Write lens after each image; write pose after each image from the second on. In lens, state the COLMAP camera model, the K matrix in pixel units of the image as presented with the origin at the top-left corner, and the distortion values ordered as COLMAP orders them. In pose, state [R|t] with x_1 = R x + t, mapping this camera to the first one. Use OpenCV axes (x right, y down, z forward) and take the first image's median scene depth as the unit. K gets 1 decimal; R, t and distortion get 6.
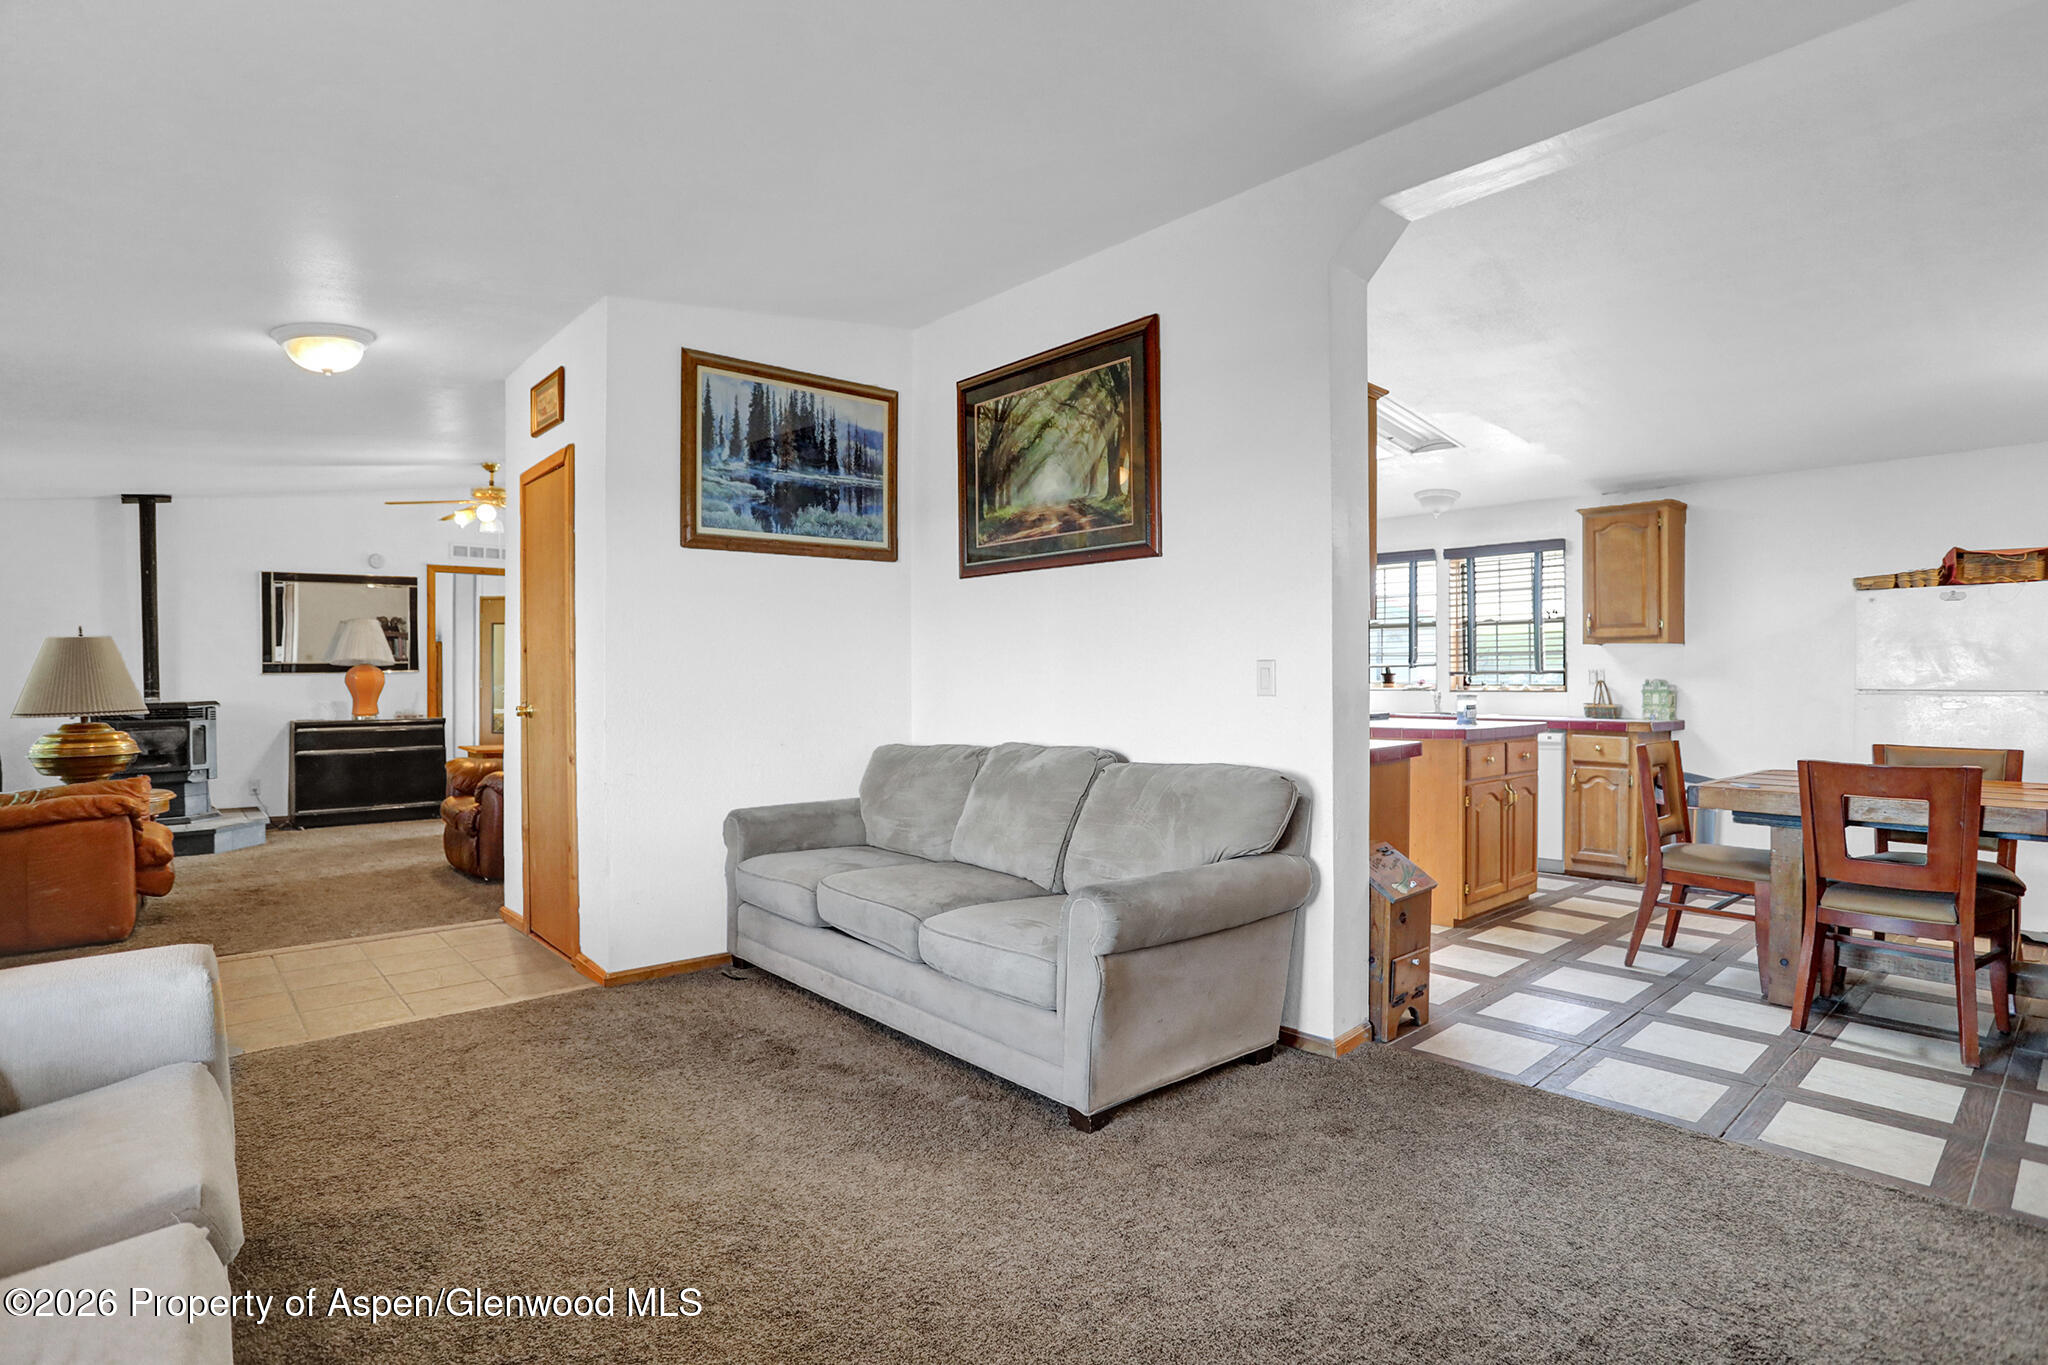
lens RADIAL K [[1038.1, 0, 1007.2], [0, 1038.1, 686.4], [0, 0, 1]] dist [-0.072702, 0.032169]
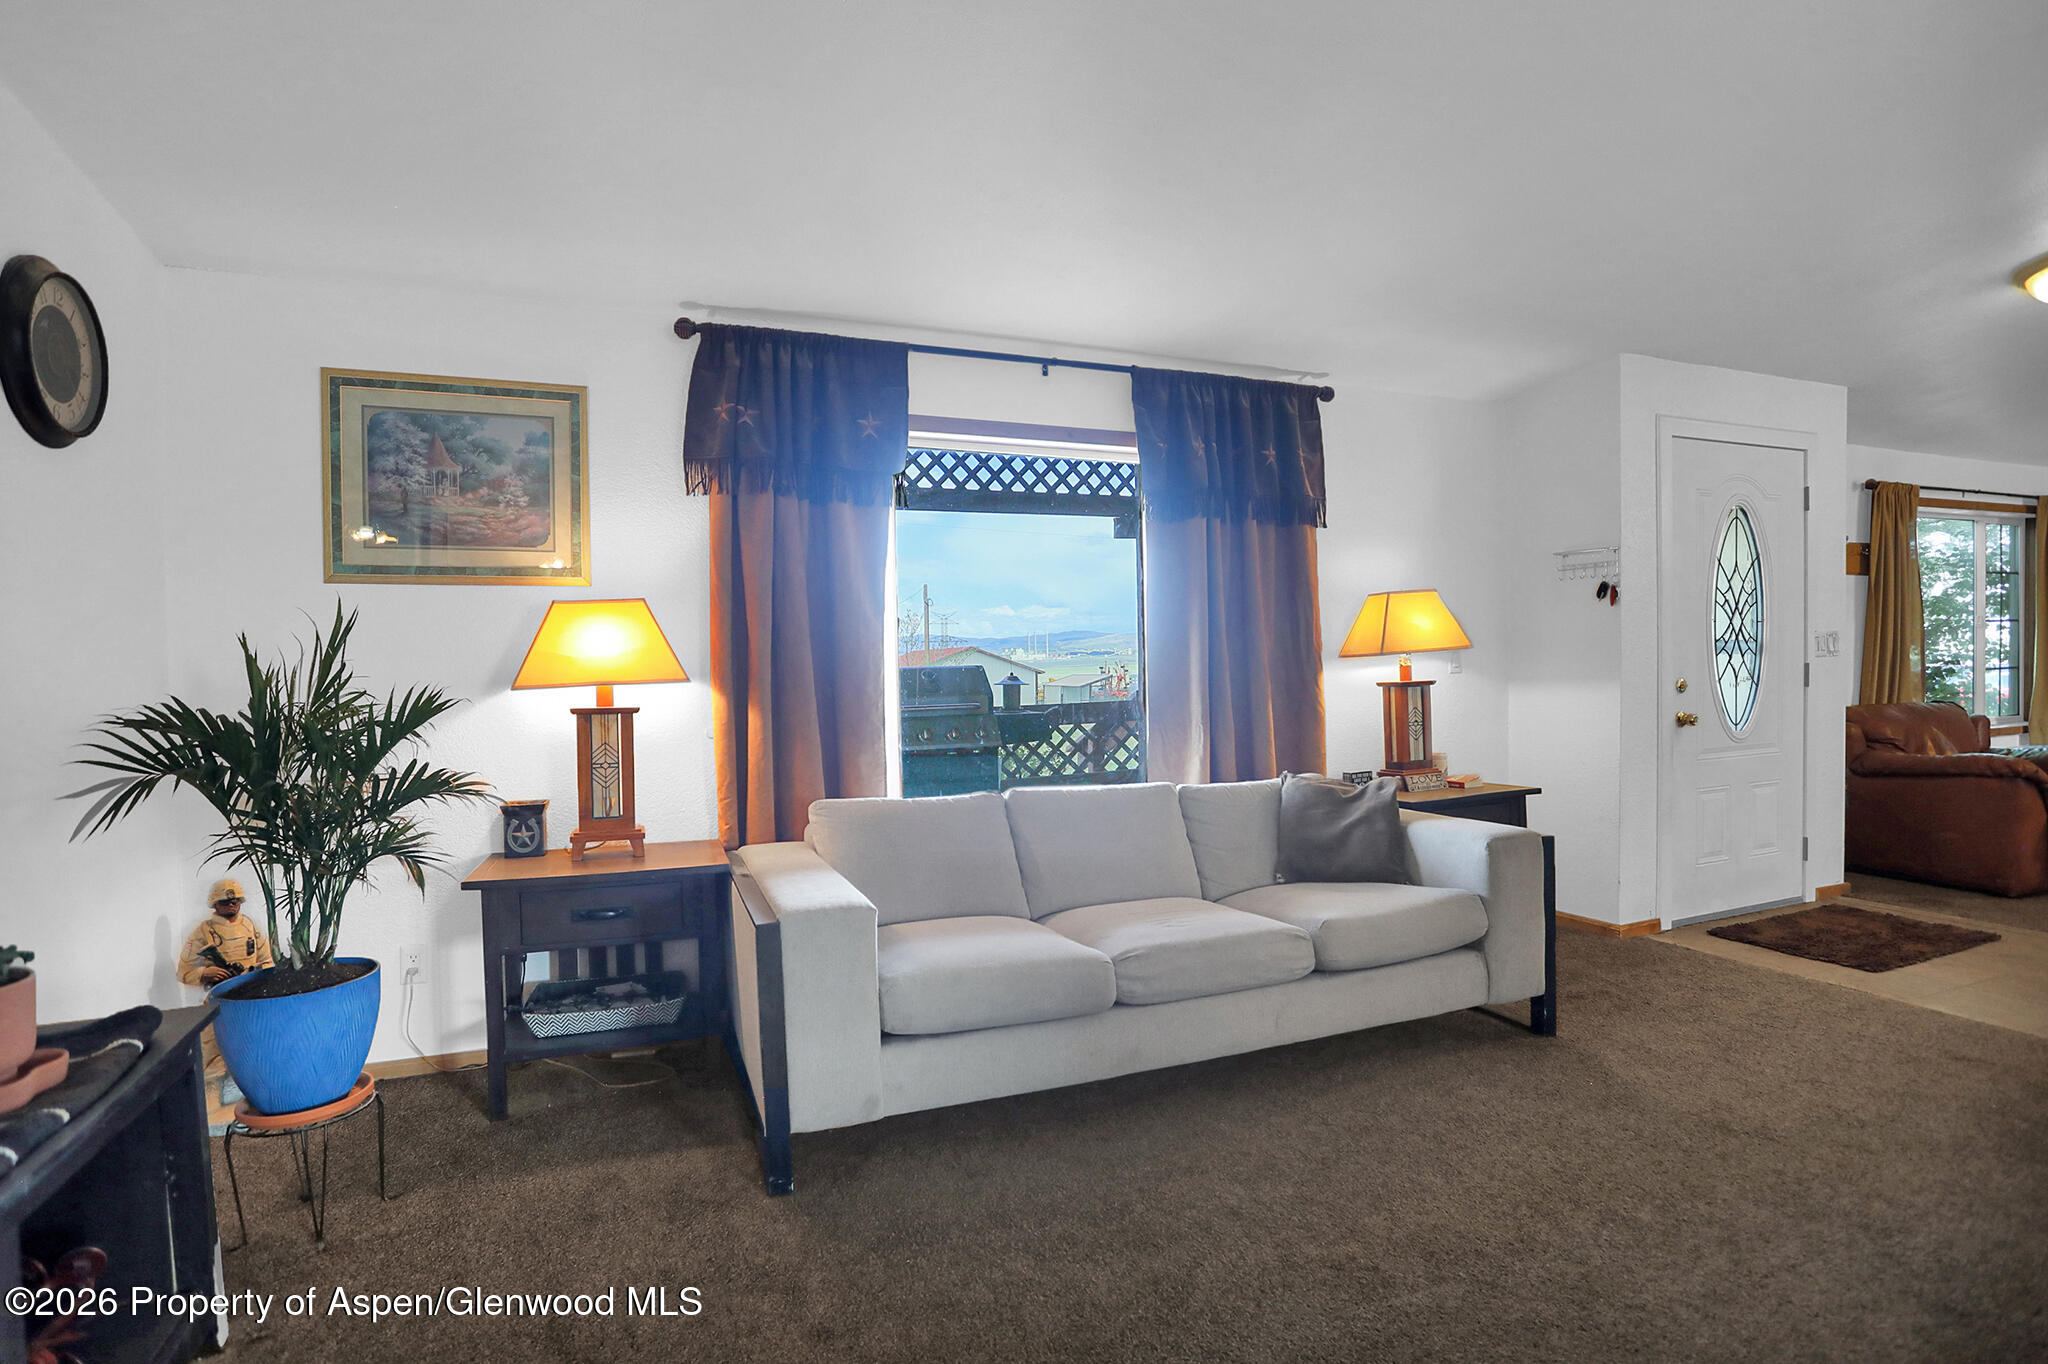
lens RADIAL K [[1017.4, 0, 1024.0], [0, 1017.4, 682.0], [0, 0, 1]] dist [-0.036315, 0.000379]
pose [[-0.333903, 0.025854, -0.942253, 0.244730], [0.011738, 0.999660, 0.023270, -0.002406], [0.942534, -0.003290, -0.334093, 0.221327]]
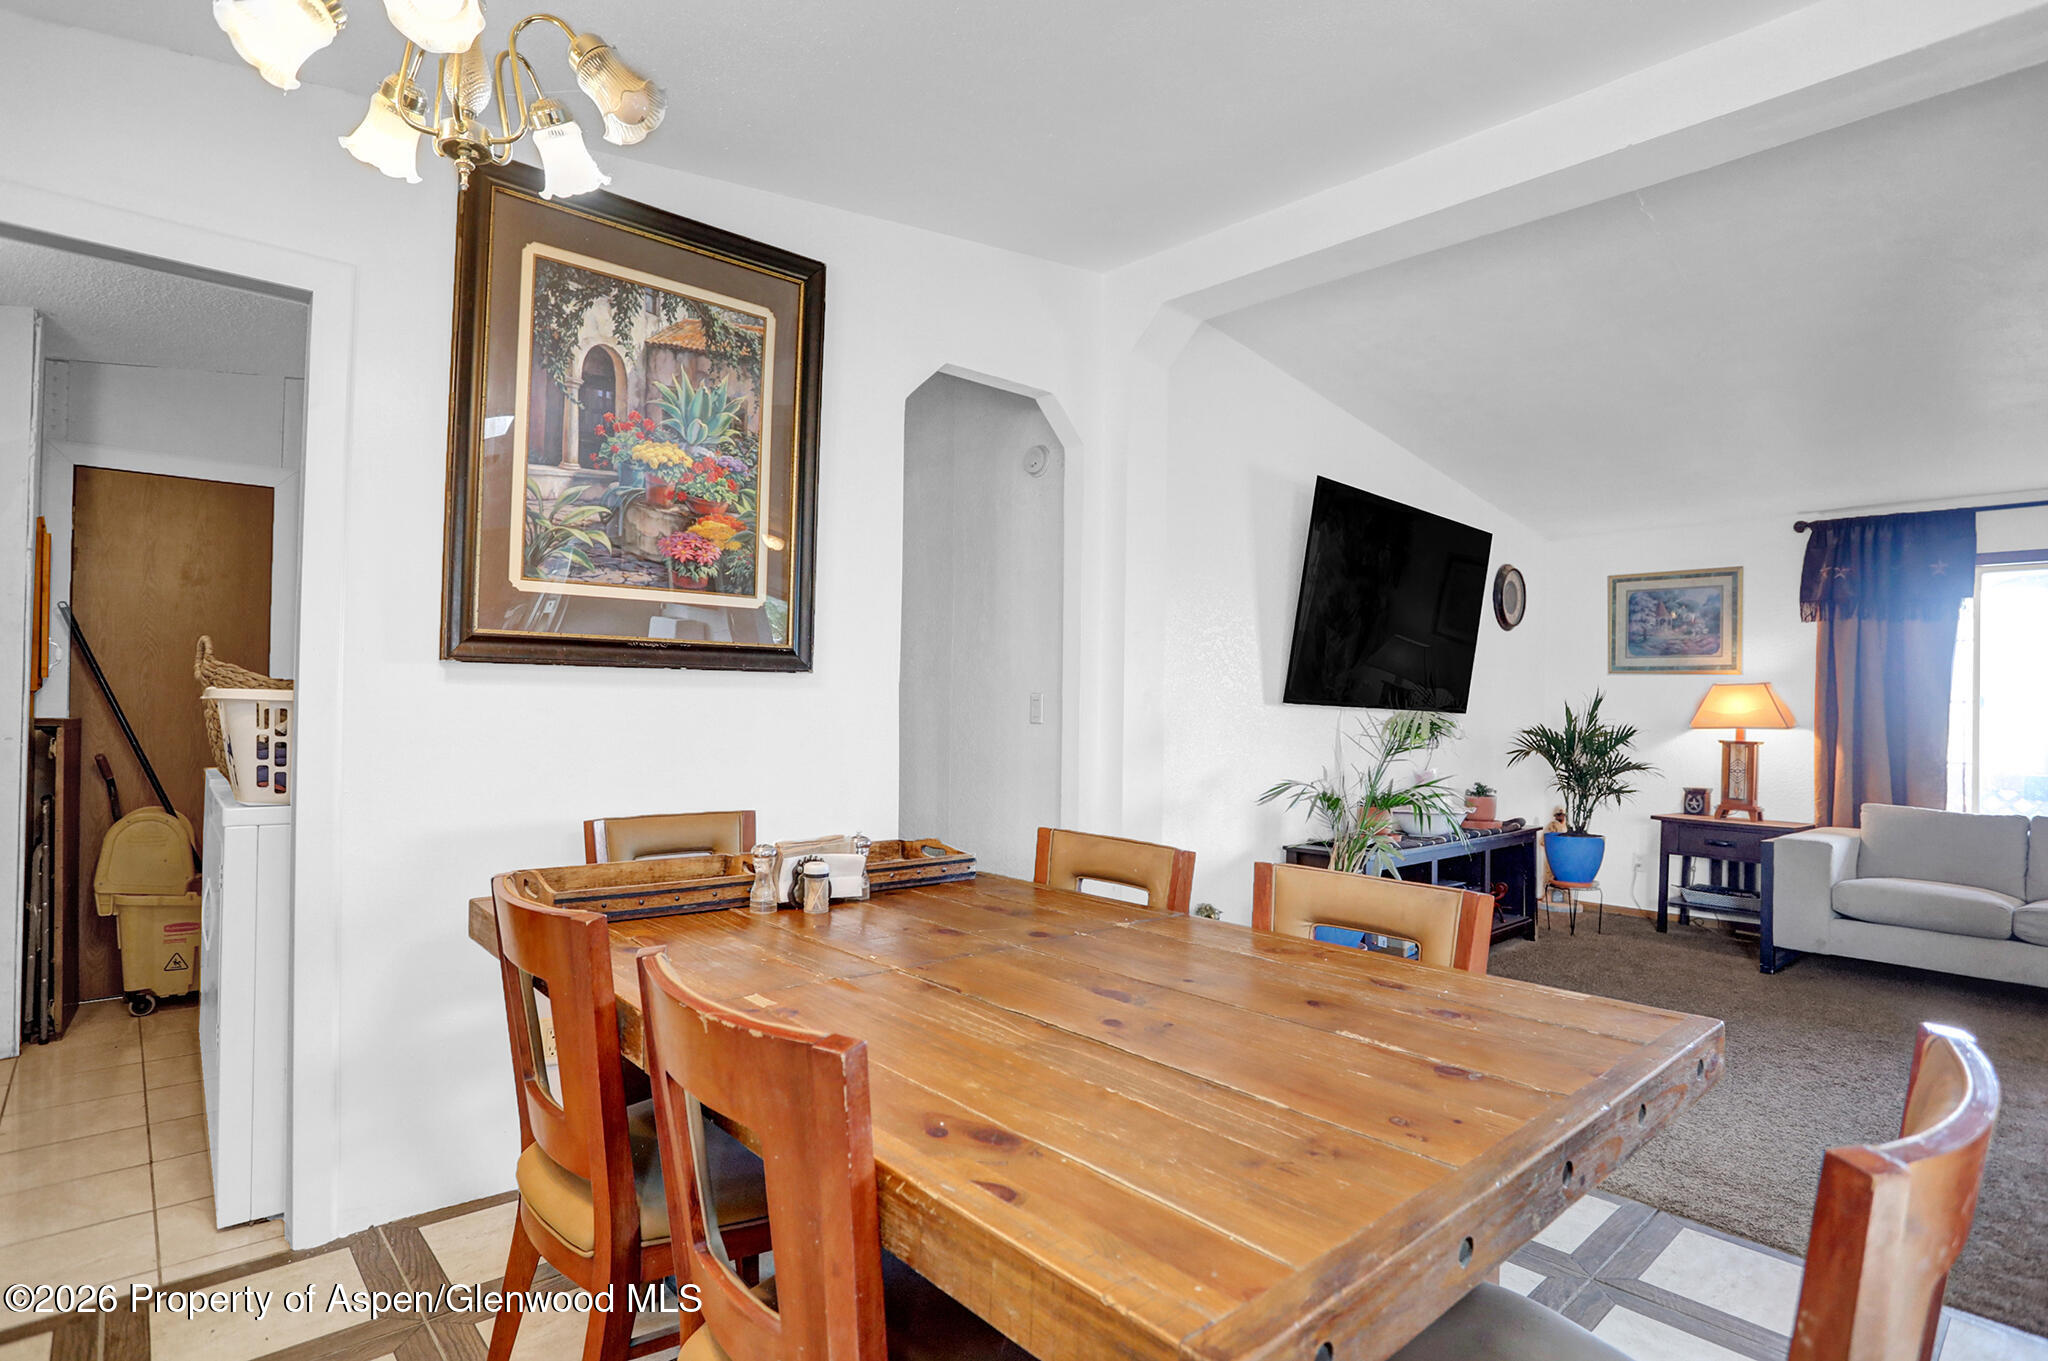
lens RADIAL K [[1038.1, 0, 1007.2], [0, 1038.1, 684.4], [0, 0, 1]] dist [-0.072702, 0.032169]
pose [[-0.999869, -0.015419, -0.004922, 0.455288], [-0.015369, 0.999832, -0.009999, -0.010382], [0.005076, -0.009922, -0.999938, 0.643598]]
